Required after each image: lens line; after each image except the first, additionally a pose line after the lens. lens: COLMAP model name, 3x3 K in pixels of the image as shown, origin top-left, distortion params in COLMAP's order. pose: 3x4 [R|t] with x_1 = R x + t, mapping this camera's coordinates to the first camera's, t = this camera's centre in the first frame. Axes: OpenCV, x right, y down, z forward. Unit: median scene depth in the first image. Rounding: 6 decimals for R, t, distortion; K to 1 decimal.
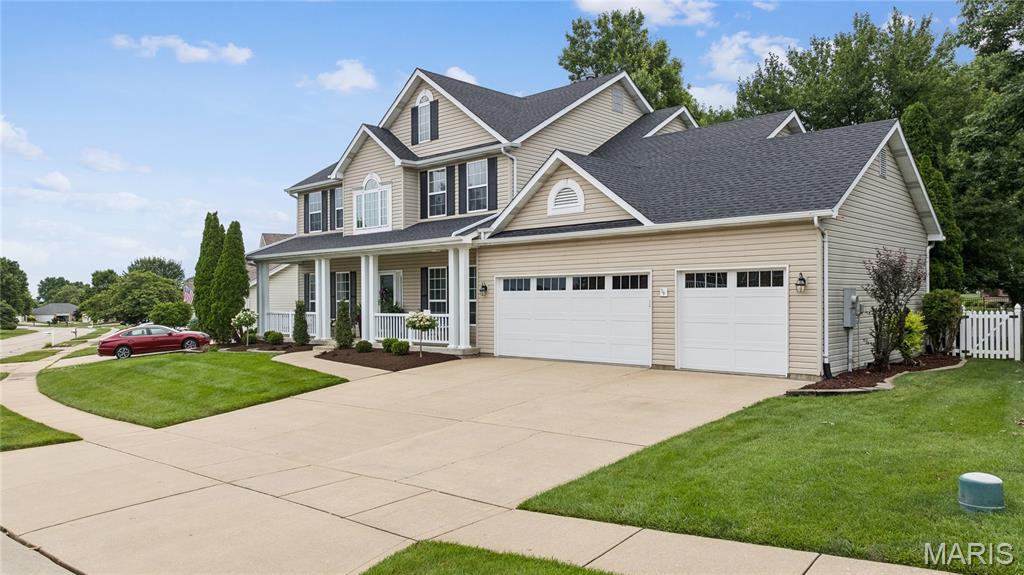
lens RADIAL K [[726.3, 0, 512.0], [0, 726.3, 287.5], [0, 0, 1]] dist [-0.000988, -0.000080]
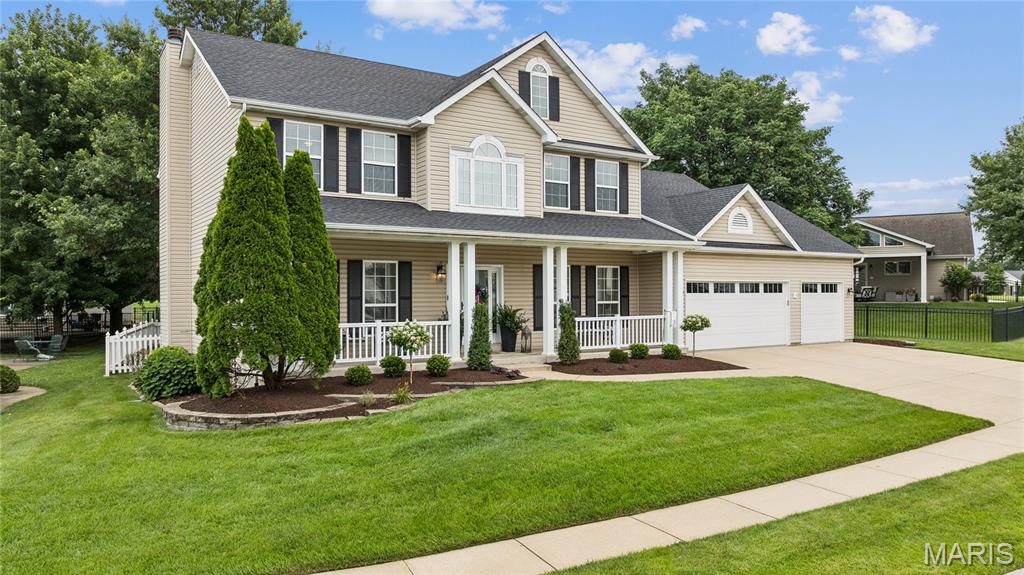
lens RADIAL K [[726.3, 0, 512.0], [0, 726.3, 287.5], [0, 0, 1]] dist [-0.000988, -0.000080]
pose [[0.218324, 0.025163, 0.975552, -1.101597], [-0.004136, 0.999682, -0.024860, 0.023815], [-0.975868, 0.001392, 0.218358, 0.970793]]
